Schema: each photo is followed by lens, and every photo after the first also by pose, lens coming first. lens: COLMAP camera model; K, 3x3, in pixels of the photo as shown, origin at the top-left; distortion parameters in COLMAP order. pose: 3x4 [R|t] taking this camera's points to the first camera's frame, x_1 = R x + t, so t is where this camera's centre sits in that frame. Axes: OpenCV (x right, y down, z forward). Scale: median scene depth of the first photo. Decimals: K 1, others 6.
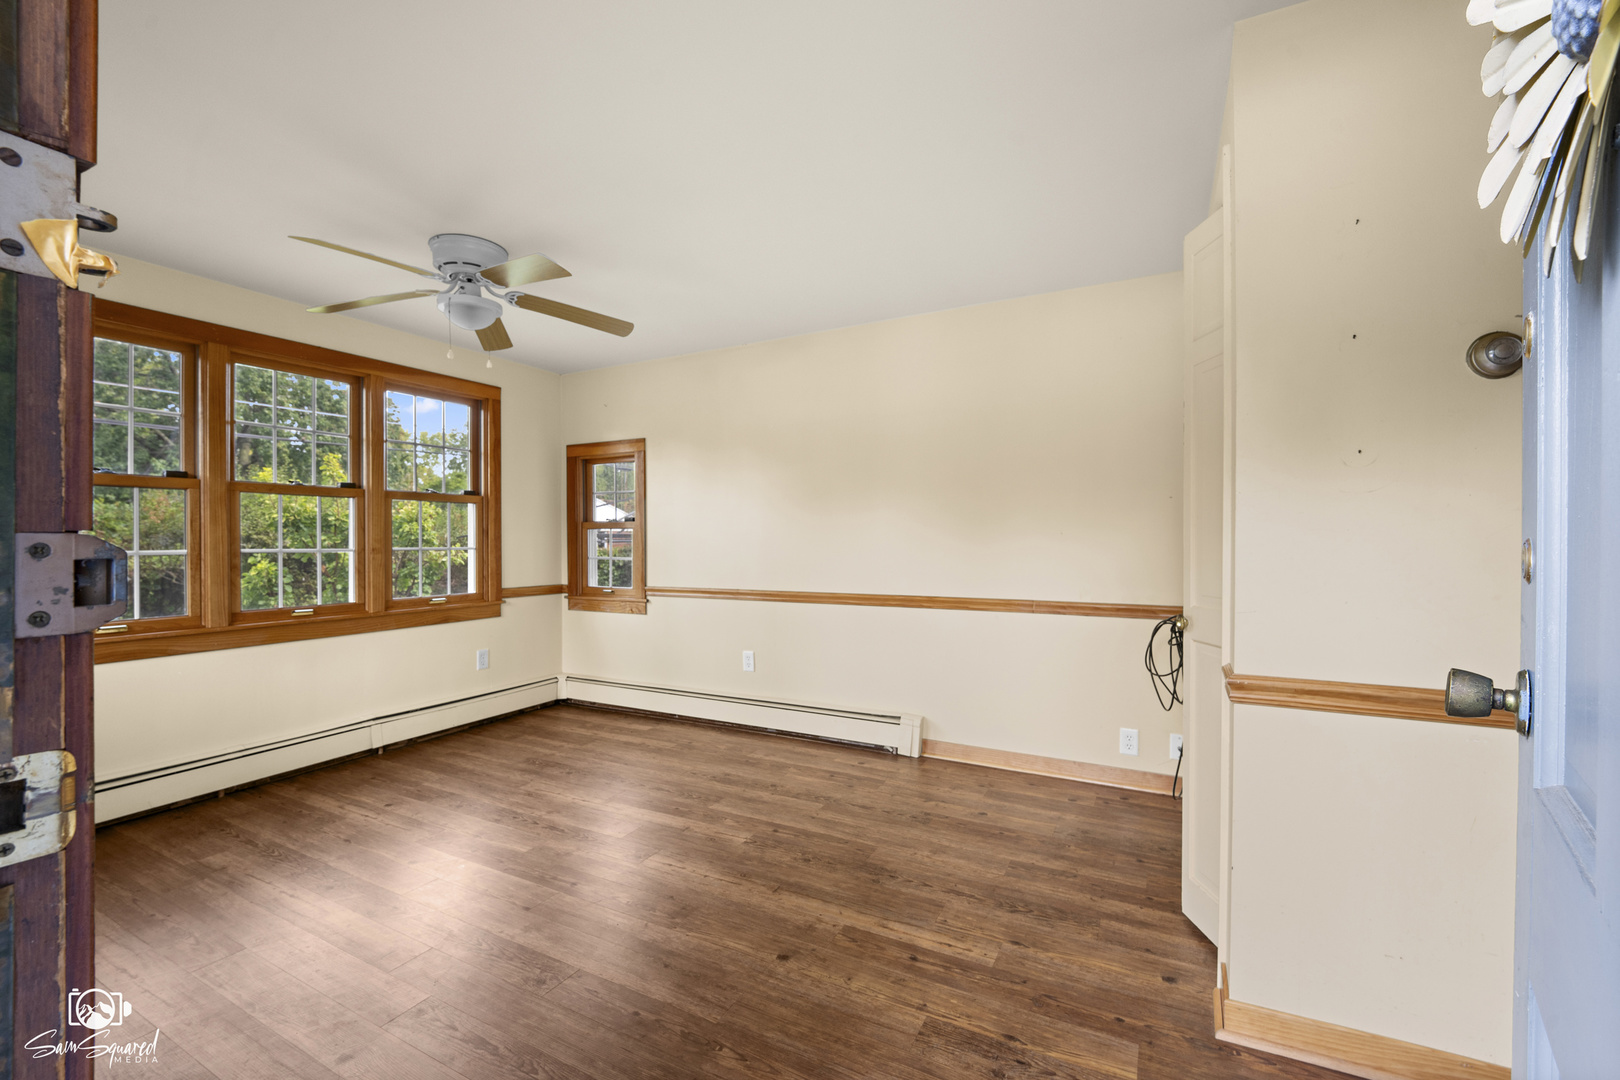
lens RADIAL K [[680.2, 0, 813.6], [0, 680.2, 543.5], [0, 0, 1]] dist [0.015267, -0.018379]
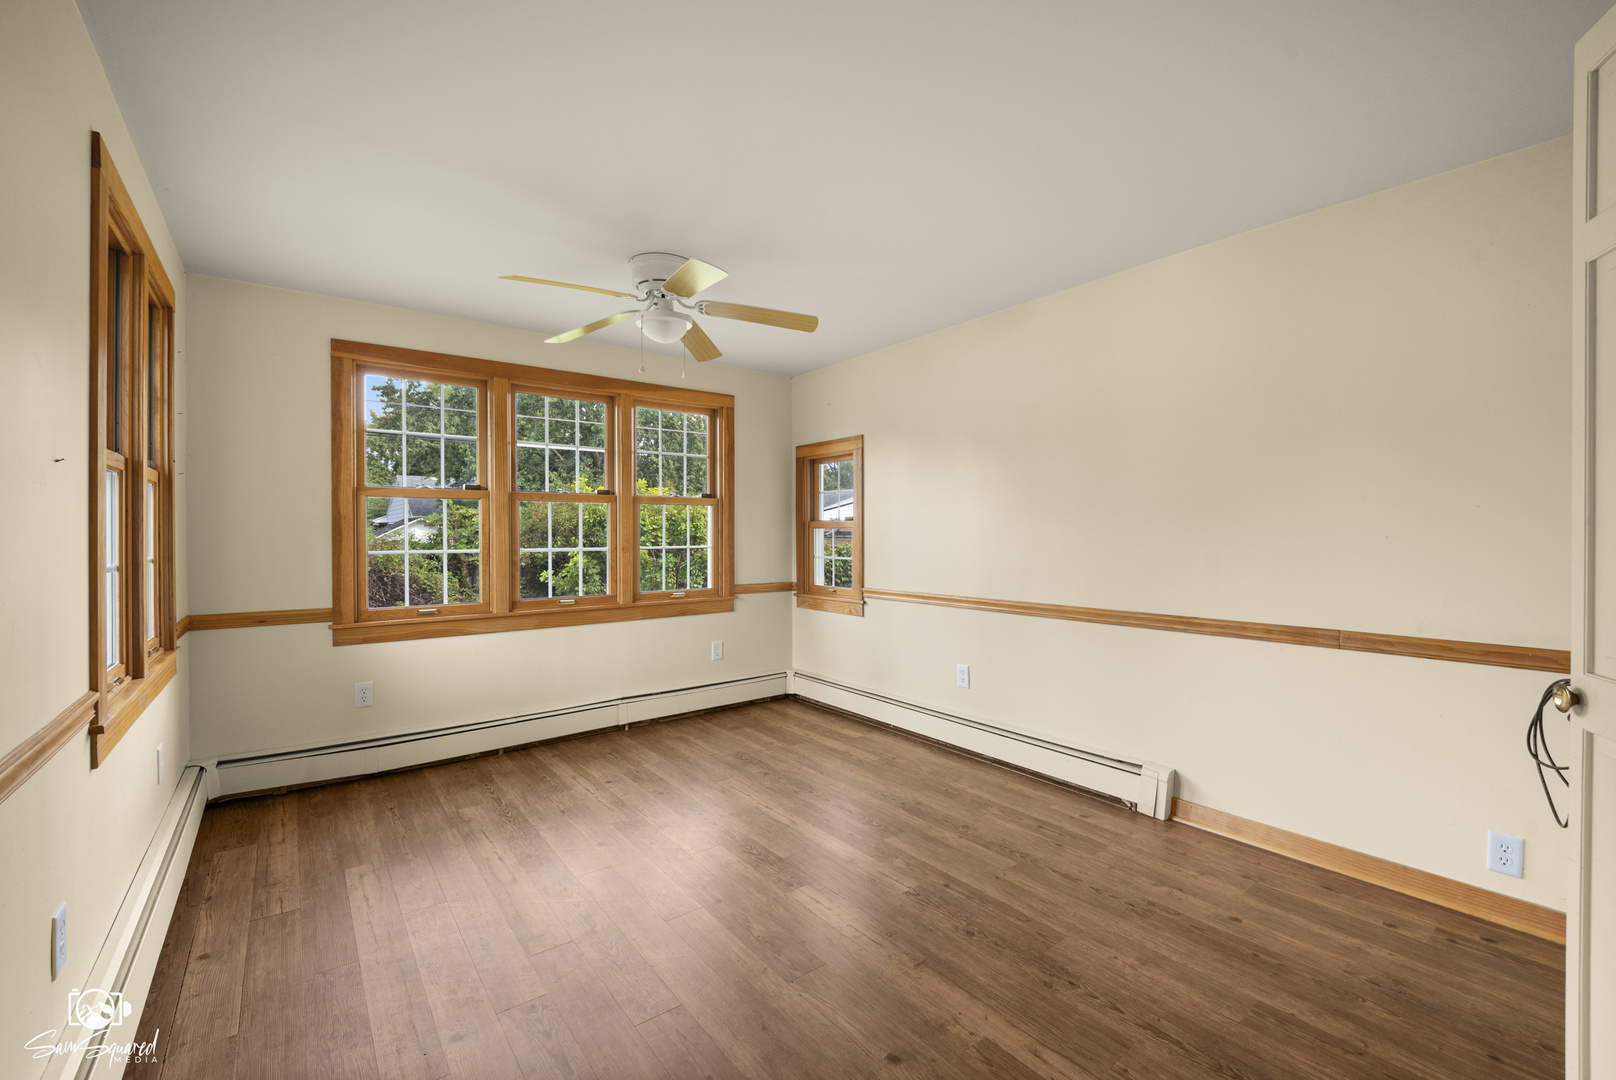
lens RADIAL K [[678.5, 0, 811.6], [0, 678.5, 543.5], [0, 0, 1]] dist [0.015267, -0.018379]
pose [[0.907594, 0.011631, -0.419687, 0.121486], [-0.004795, 0.999838, 0.017340, -0.022348], [0.419821, -0.013726, 0.907503, 0.124552]]
